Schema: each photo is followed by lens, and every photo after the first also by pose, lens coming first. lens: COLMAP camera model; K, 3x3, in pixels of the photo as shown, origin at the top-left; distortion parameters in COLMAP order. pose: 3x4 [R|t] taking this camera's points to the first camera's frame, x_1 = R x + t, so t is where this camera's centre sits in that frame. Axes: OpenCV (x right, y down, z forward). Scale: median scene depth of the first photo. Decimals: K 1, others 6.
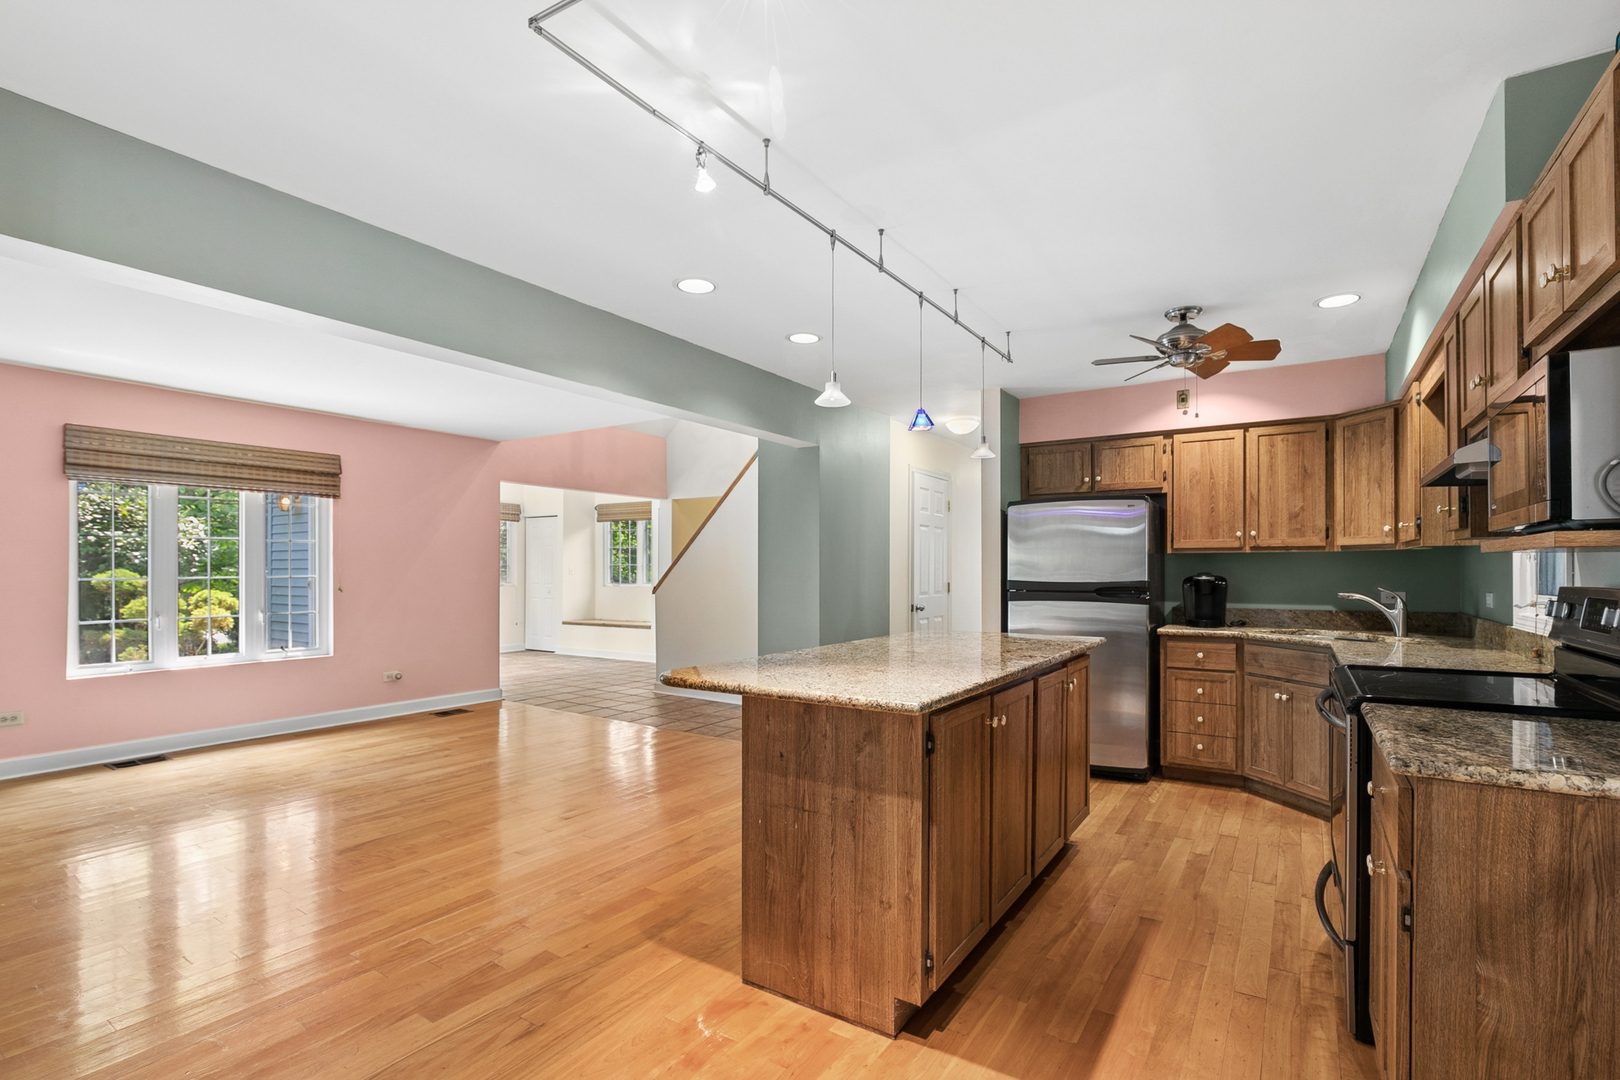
lens RADIAL K [[748.2, 0, 821.9], [0, 748.2, 565.5], [0, 0, 1]] dist [-0.017853, 0.005805]
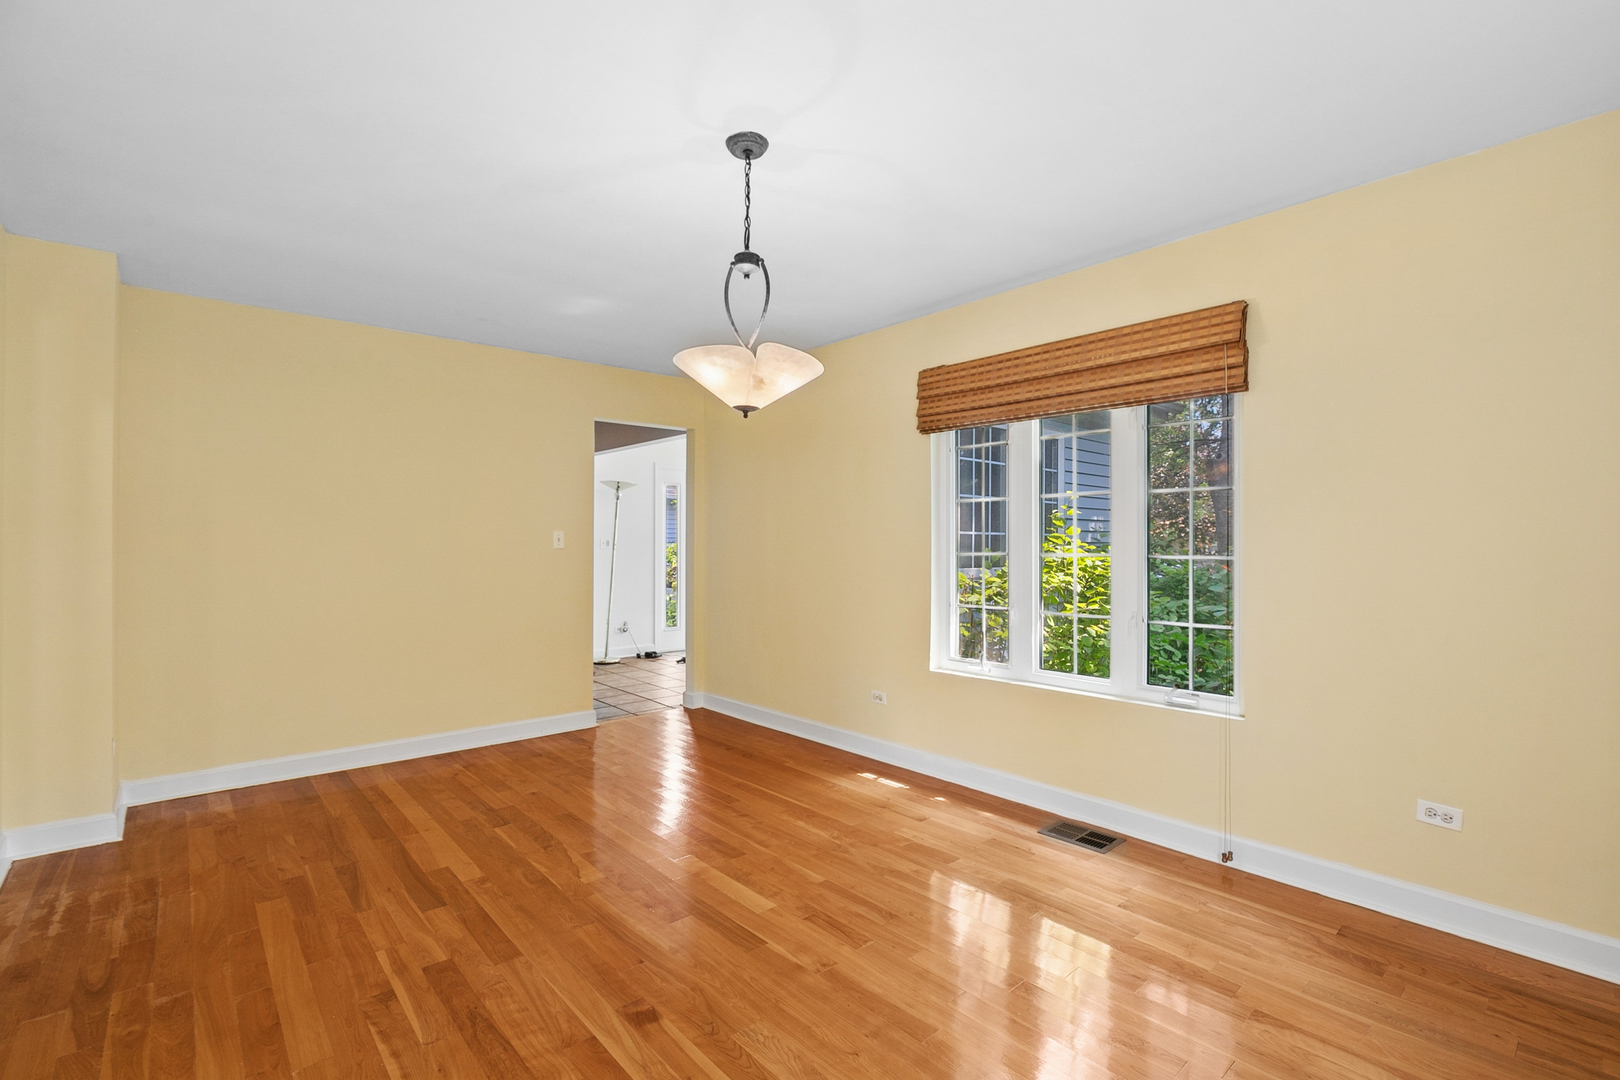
lens RADIAL K [[738.0, 0, 822.6], [0, 738.0, 531.4], [0, 0, 1]] dist [-0.011691, 0.000212]
pose [[-0.263356, -0.014462, -0.964590, -0.157809], [0.000577, 0.999885, -0.015149, 0.006571], [0.964699, -0.004546, -0.263317, 1.032958]]
